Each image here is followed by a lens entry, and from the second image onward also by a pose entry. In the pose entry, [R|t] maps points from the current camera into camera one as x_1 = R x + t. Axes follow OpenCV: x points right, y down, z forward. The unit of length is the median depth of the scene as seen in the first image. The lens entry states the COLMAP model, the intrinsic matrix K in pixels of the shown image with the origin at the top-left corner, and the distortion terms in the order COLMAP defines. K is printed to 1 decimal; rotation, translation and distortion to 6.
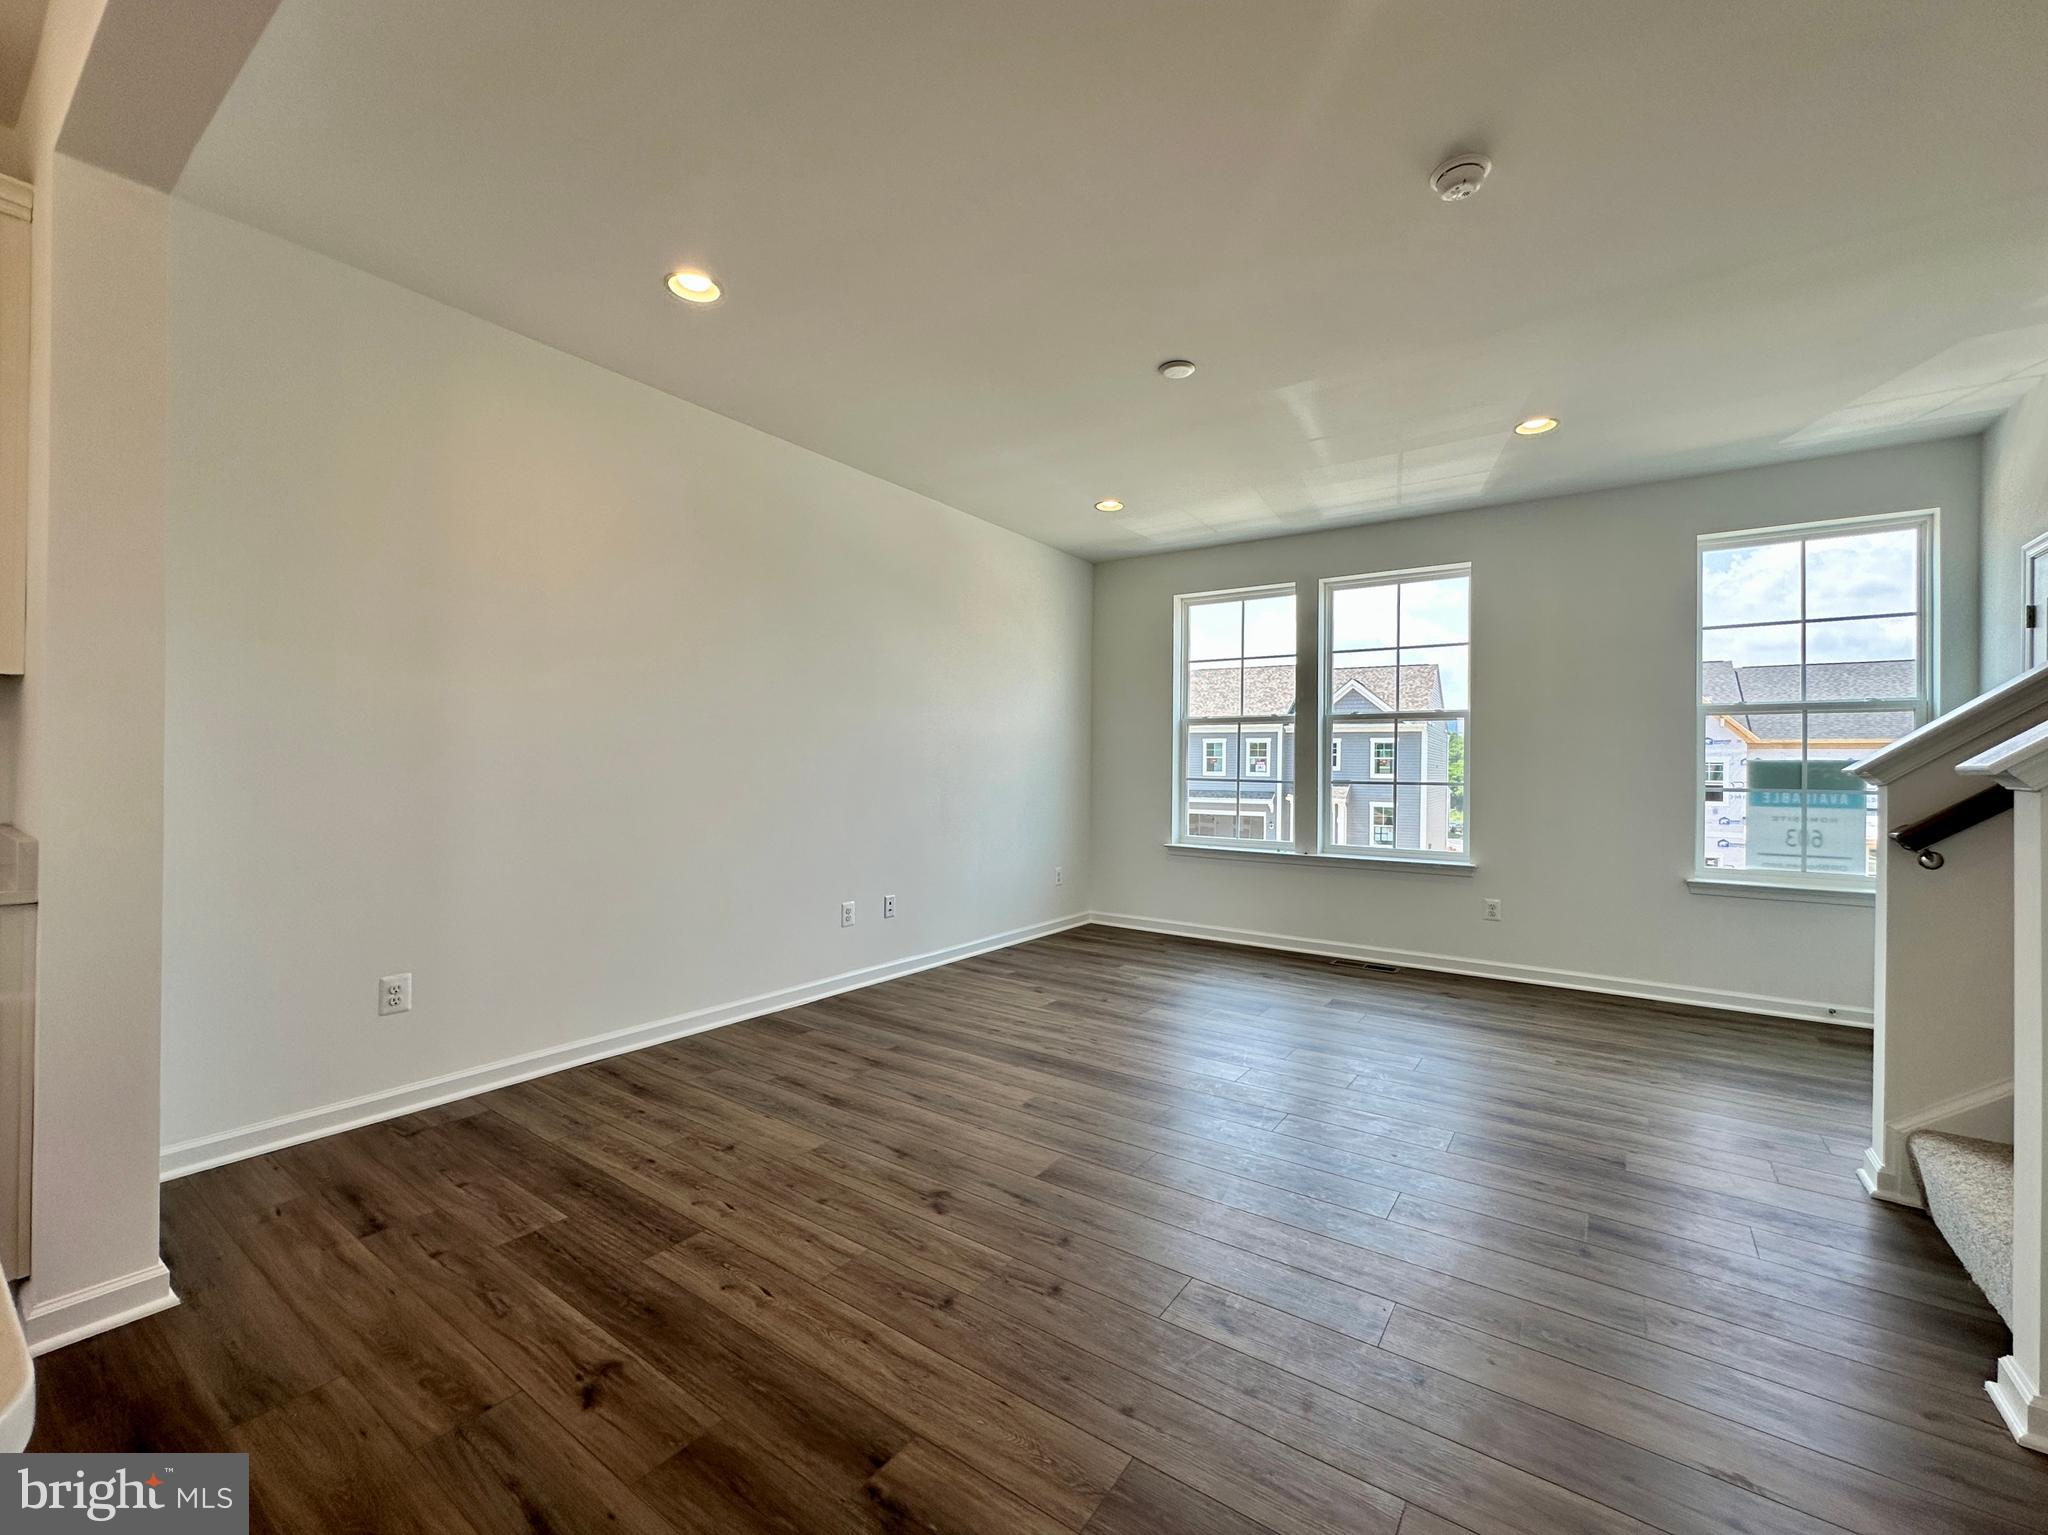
lens RADIAL K [[842.6, 0, 1025.9], [0, 842.6, 764.6], [0, 0, 1]] dist [-0.001998, 0.000396]
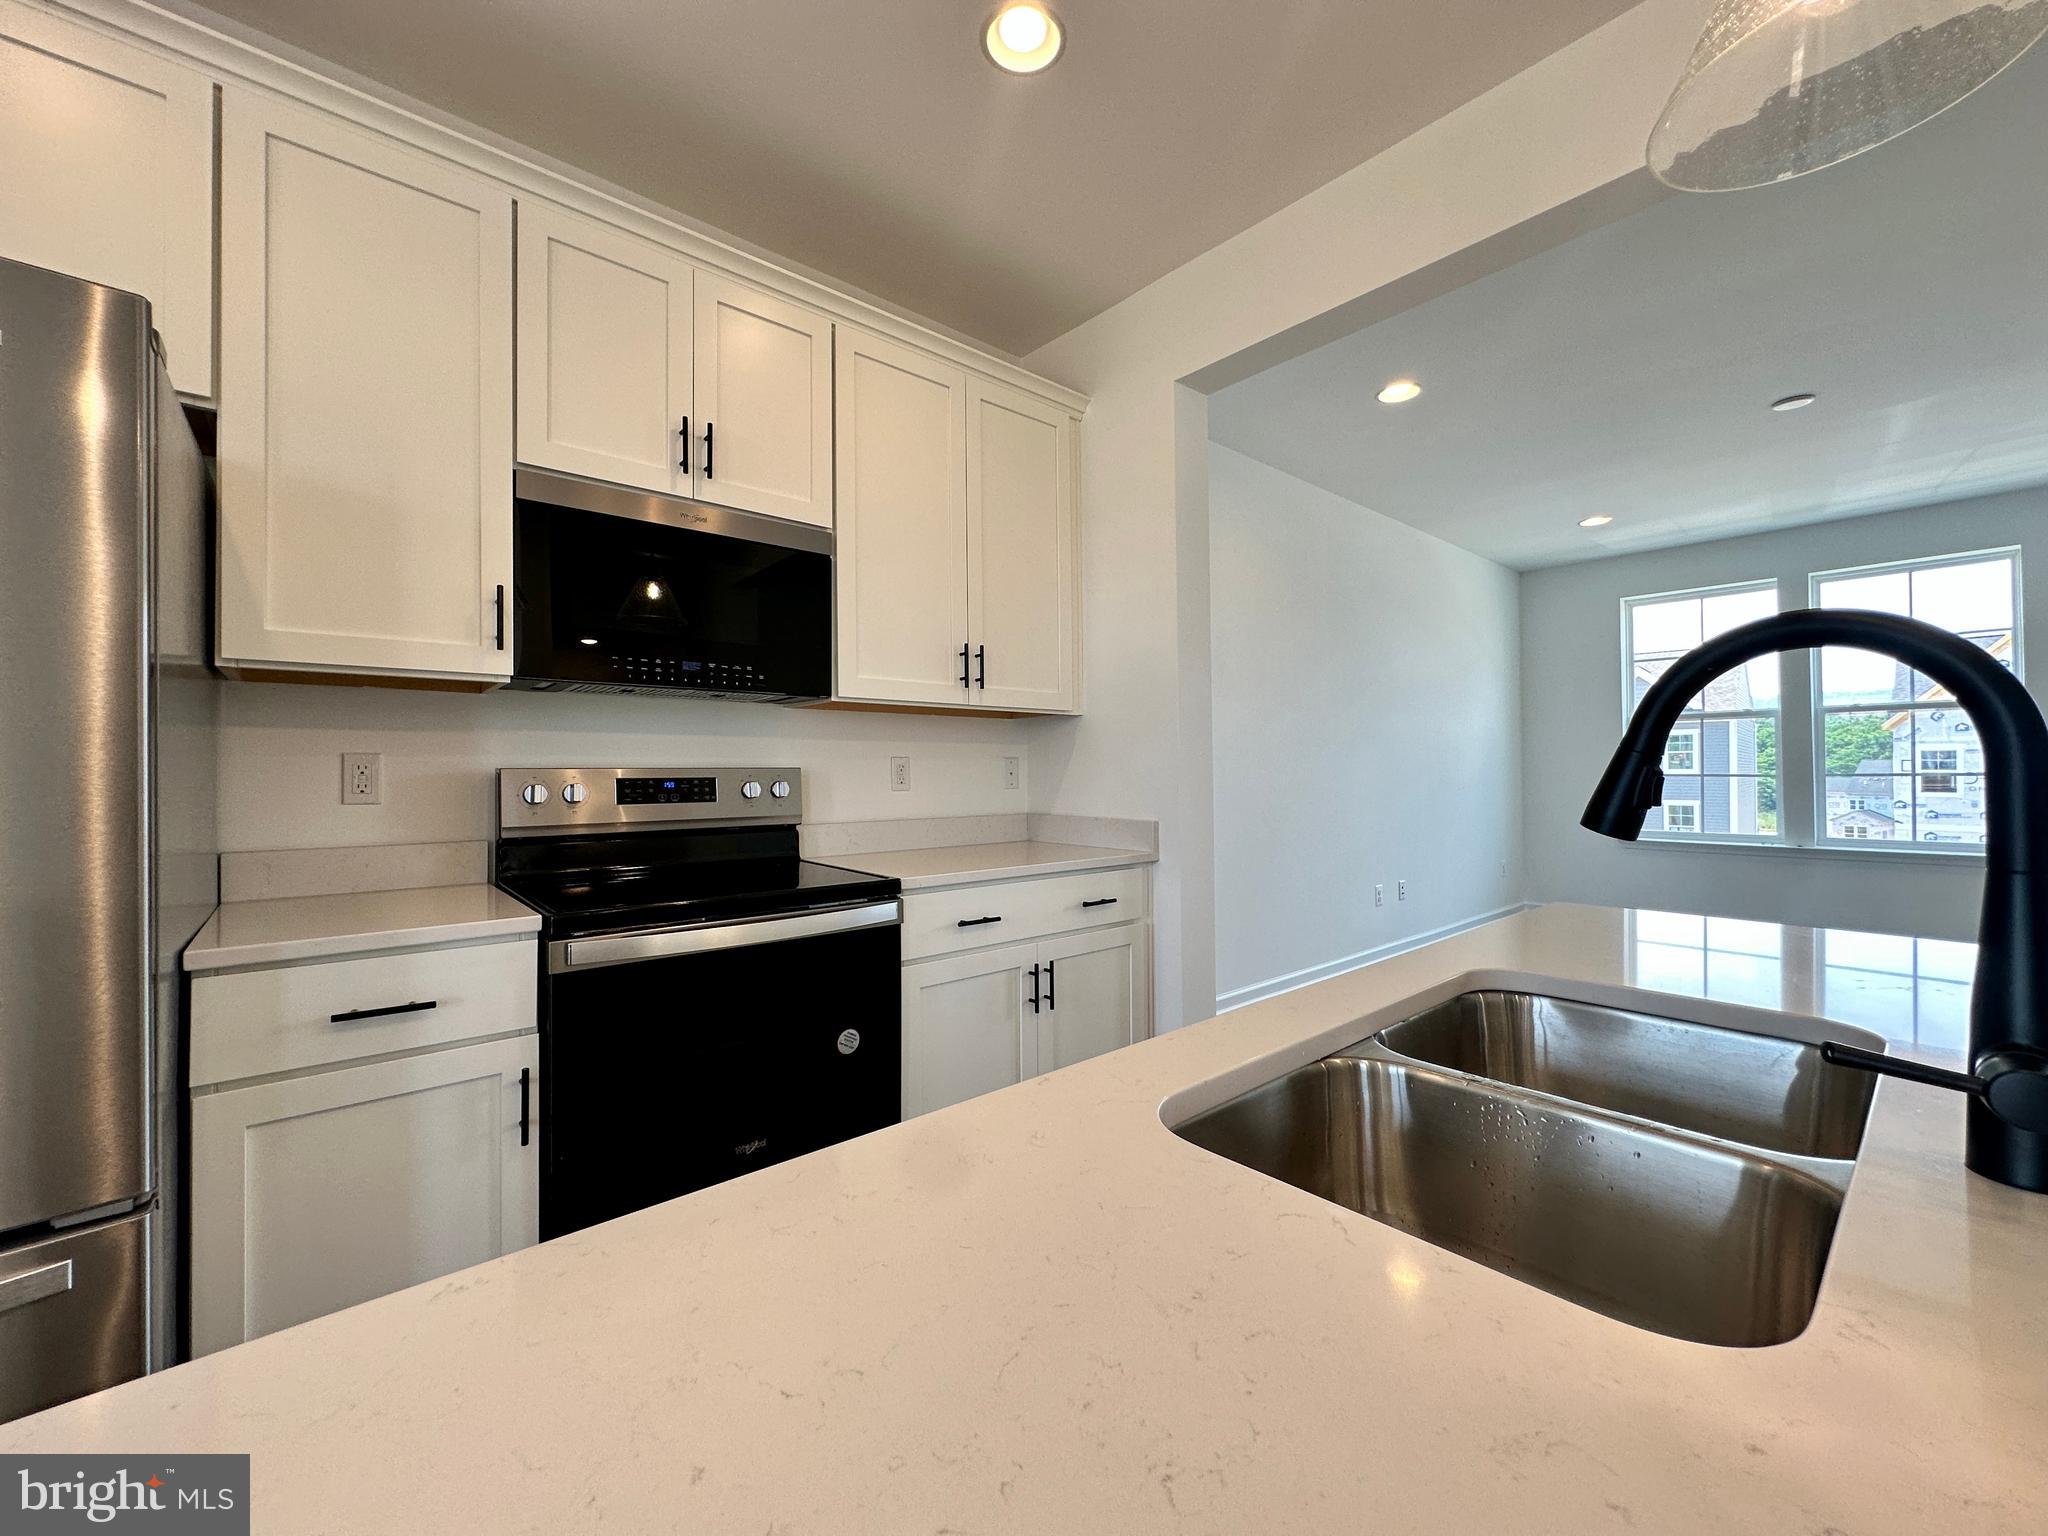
lens RADIAL K [[818.4, 0, 1023.7], [0, 818.4, 765.6], [0, 0, 1]] dist [-0.002480, 0.000638]
pose [[0.970137, -0.020952, -0.241651, -0.515411], [0.019886, 0.999779, -0.006847, -0.004257], [0.241741, 0.001837, 0.970339, -0.266707]]
